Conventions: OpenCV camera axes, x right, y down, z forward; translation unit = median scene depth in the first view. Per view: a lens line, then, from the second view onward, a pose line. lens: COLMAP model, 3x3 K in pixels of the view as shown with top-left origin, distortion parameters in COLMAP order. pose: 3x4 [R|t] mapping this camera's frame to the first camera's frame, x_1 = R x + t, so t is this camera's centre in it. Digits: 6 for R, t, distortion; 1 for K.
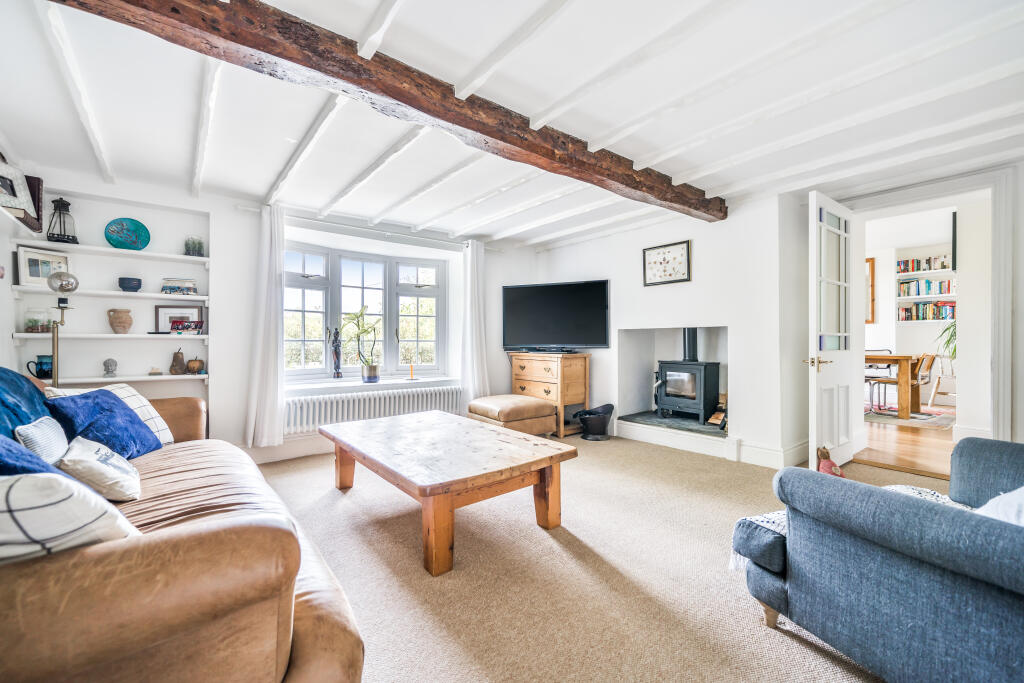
lens RADIAL K [[422.6, 0, 511.4], [0, 422.6, 339.8], [0, 0, 1]] dist [0.001250, 0.000079]
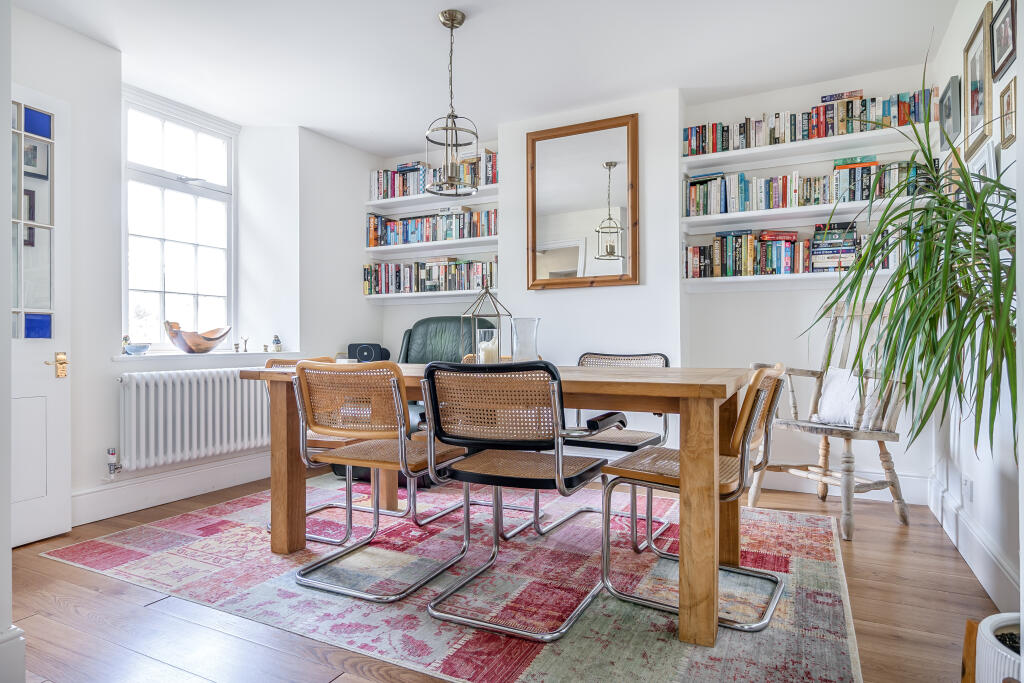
lens RADIAL K [[580.6, 0, 512.0], [0, 580.6, 341.1], [0, 0, 1]] dist [-0.001173, -0.000051]
pose [[0.904214, -0.001961, 0.427074, 0.552053], [0.001545, 0.999998, 0.001322, 0.012068], [-0.427076, -0.000535, 0.904216, 0.596661]]
